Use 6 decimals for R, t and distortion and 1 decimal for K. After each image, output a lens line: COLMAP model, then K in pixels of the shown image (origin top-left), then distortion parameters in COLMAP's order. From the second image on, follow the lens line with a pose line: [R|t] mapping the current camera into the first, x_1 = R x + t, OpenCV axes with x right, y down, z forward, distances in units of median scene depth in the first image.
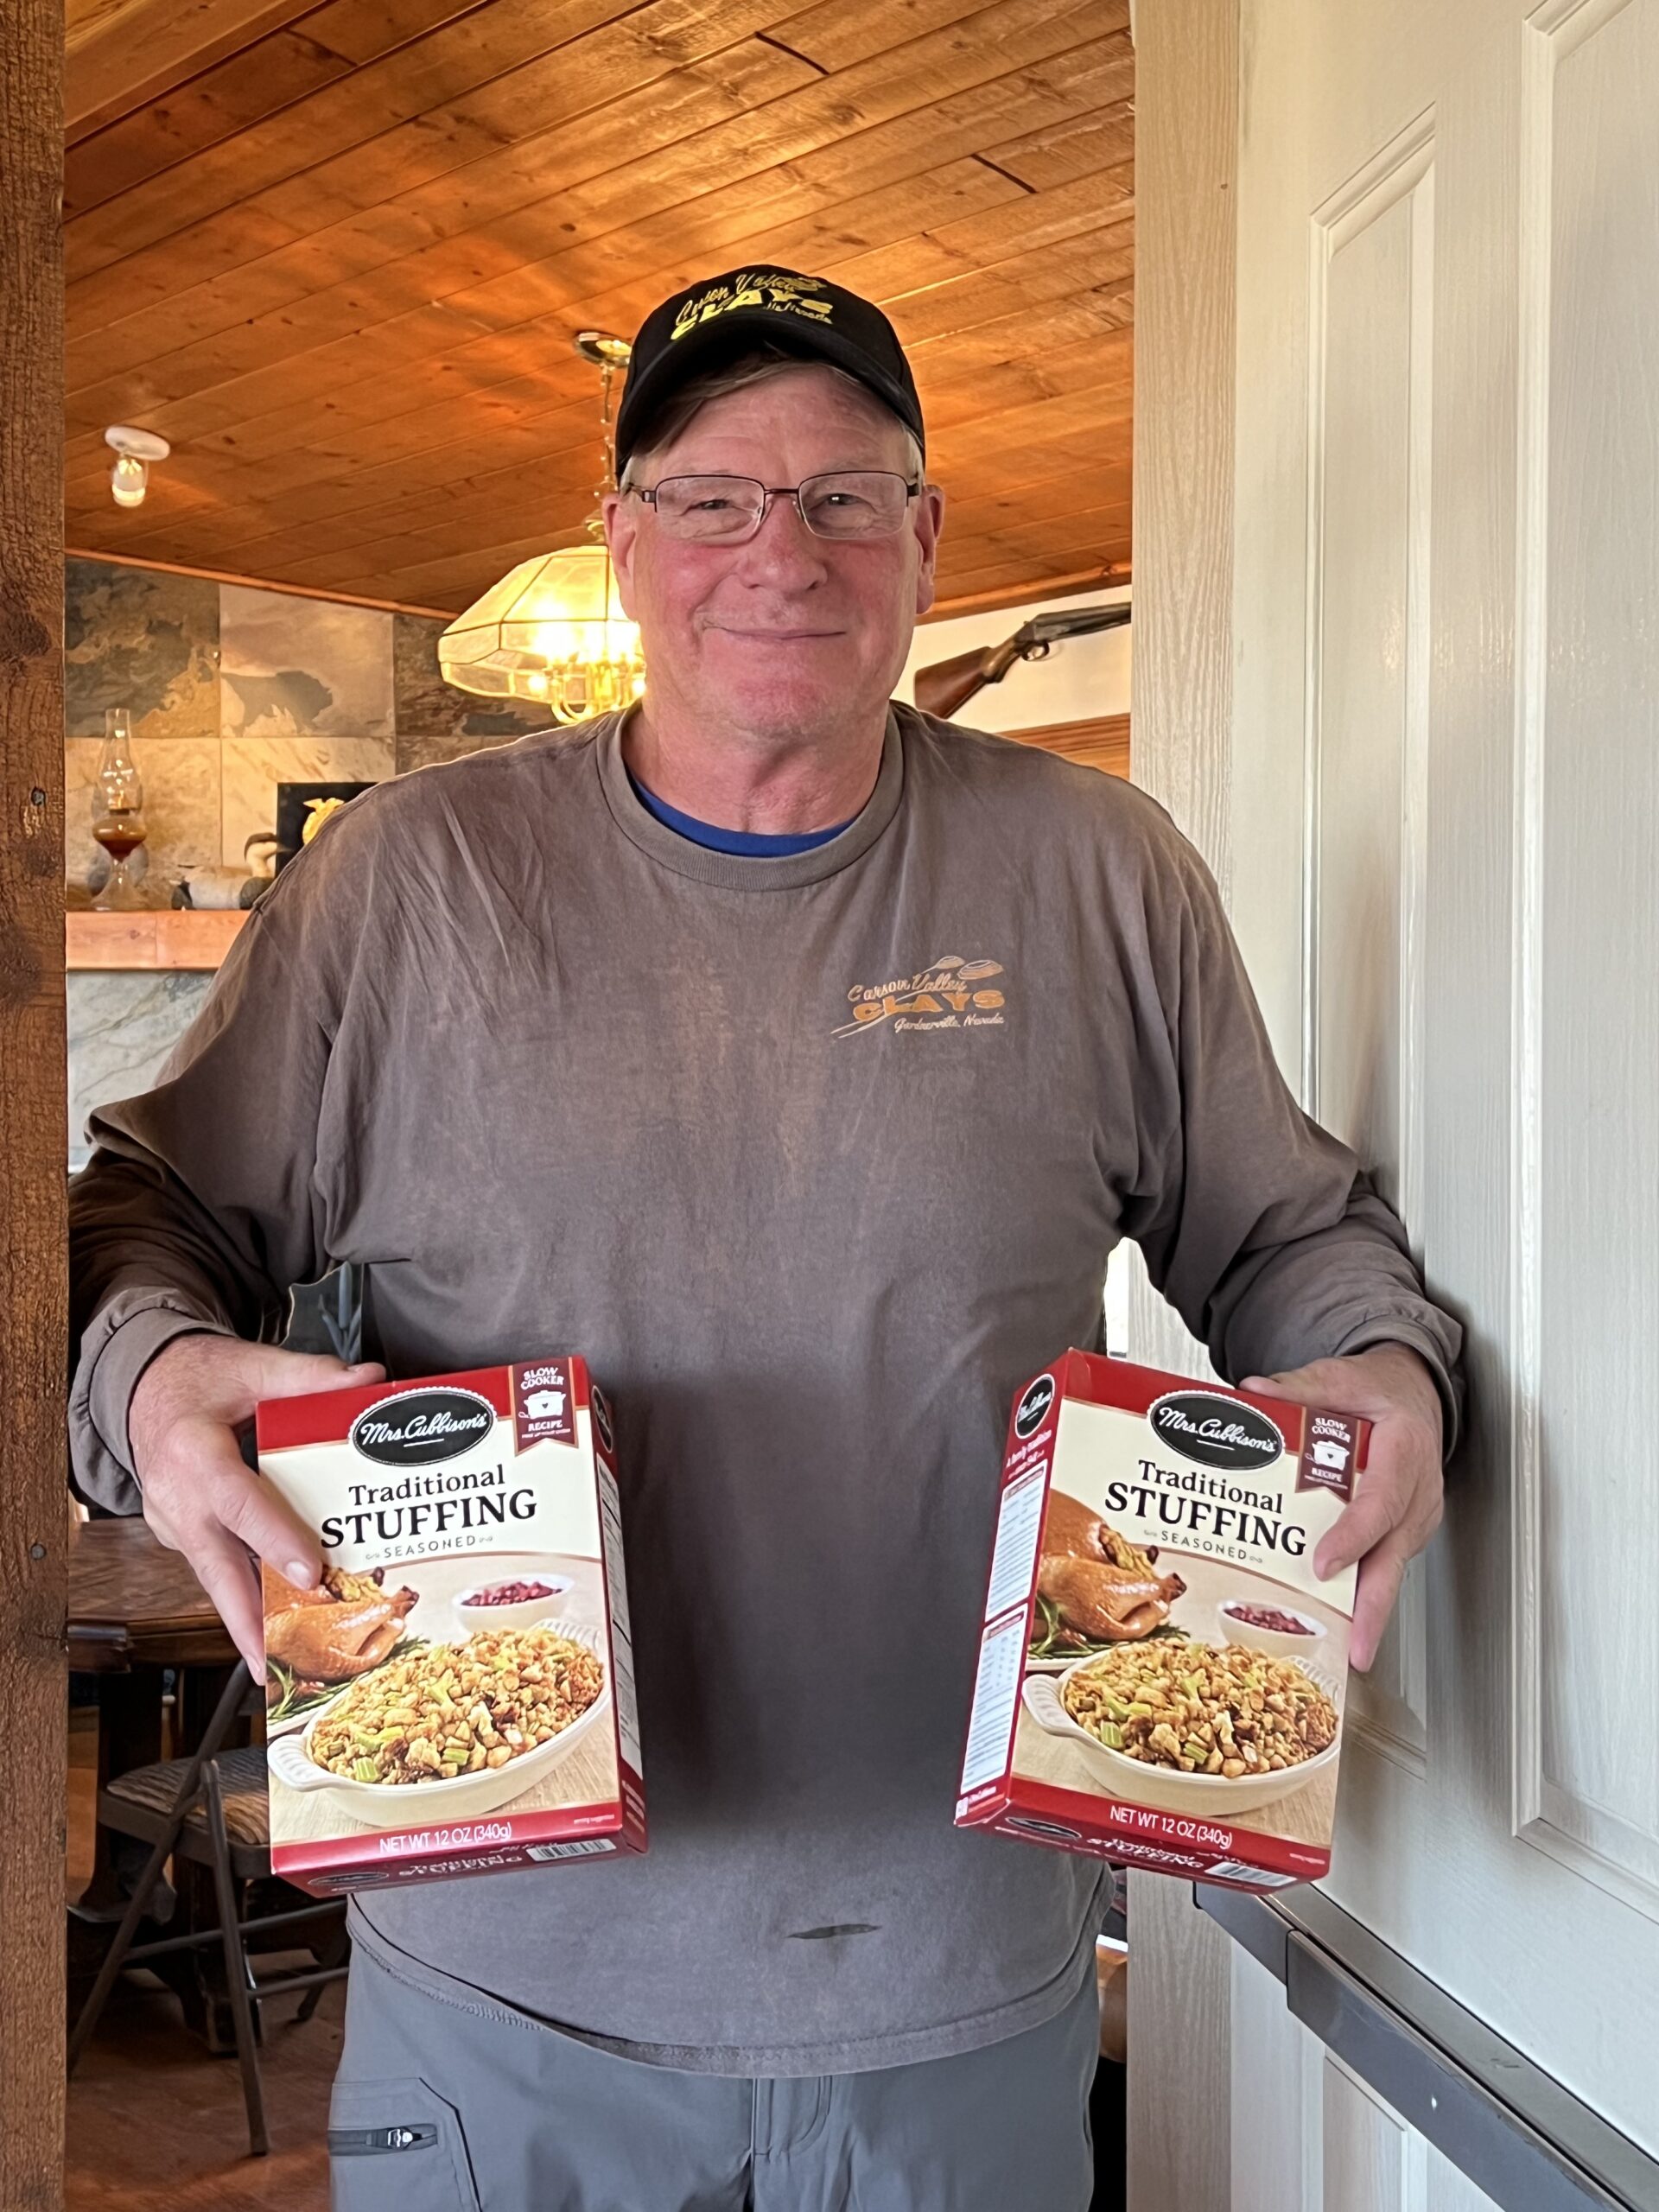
lens RADIAL K [[3191.7, 0, 826.3], [0, 3191.7, 1115.3], [0, 0, 1]] dist [0.095442, 0.000000]
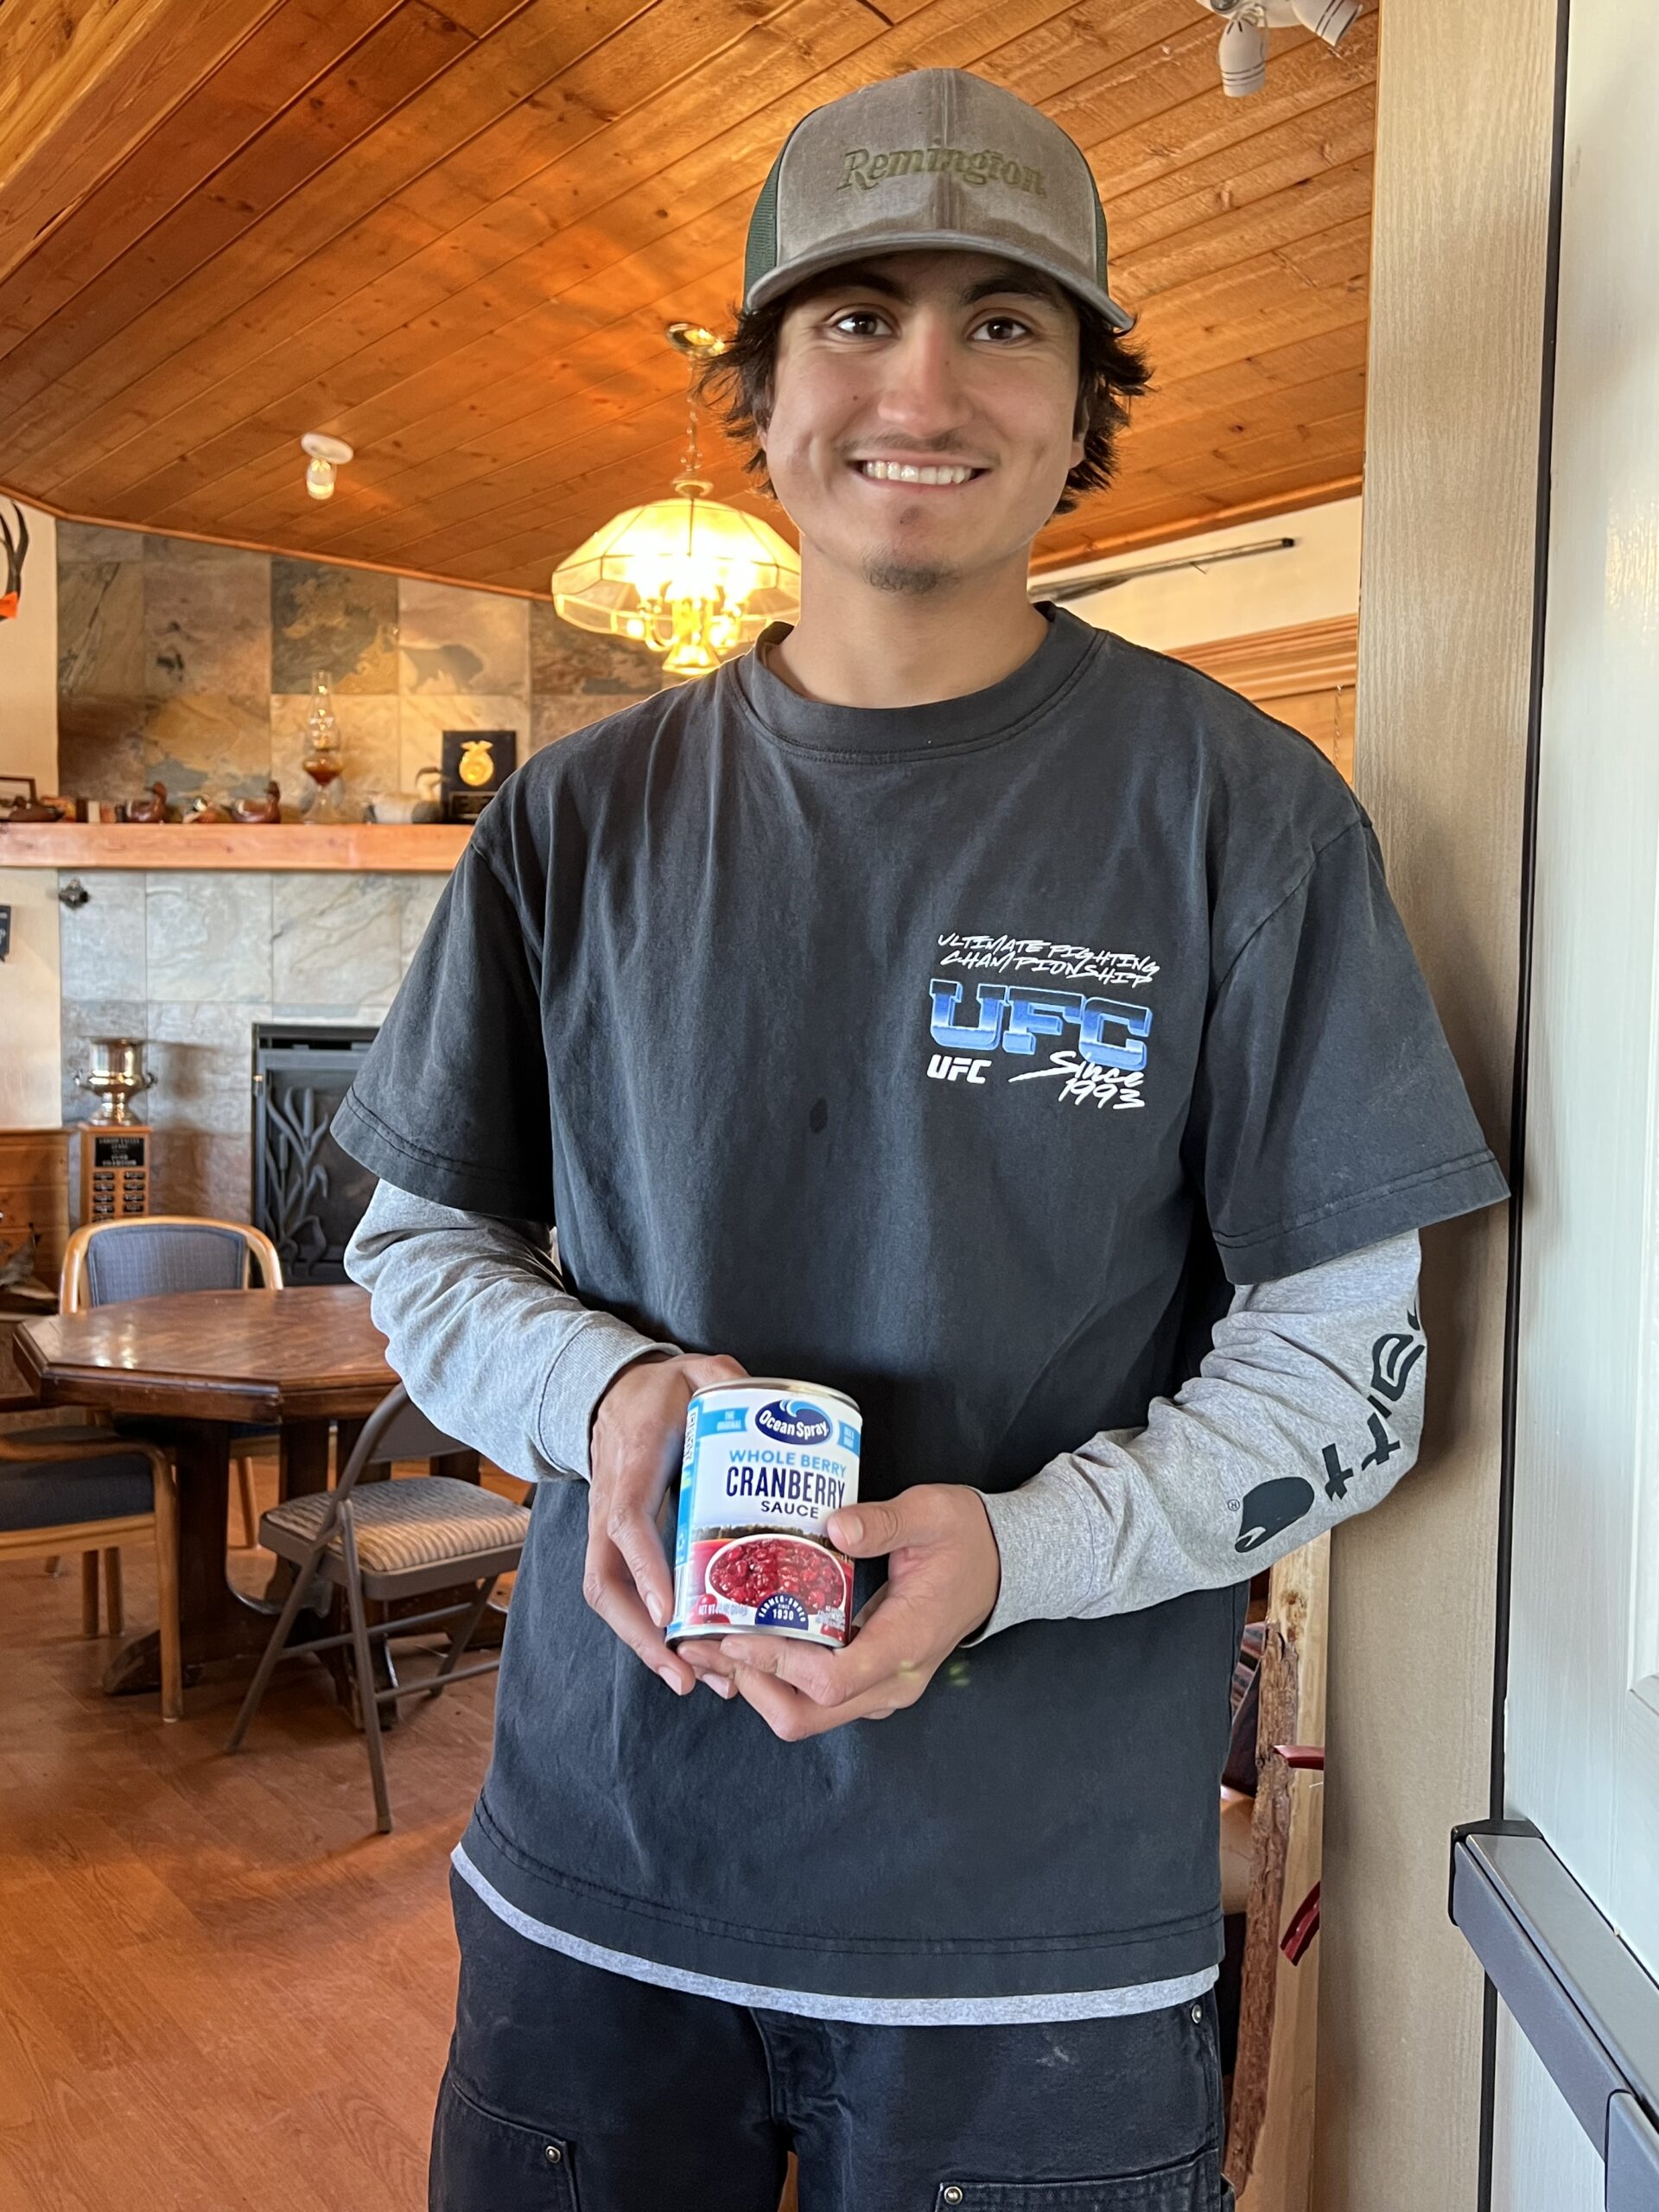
lens RADIAL K [[1993.1, 0, 827.3], [0, 1993.1, 1099.7], [0, 0, 1]] dist [0.017296, 0.020171]
pose [[0.999913, 0.013160, 0.000332, -0.014017], [-0.013163, 0.999095, 0.040439, 0.018192], [0.000200, -0.040440, 0.999182, 0.231363]]
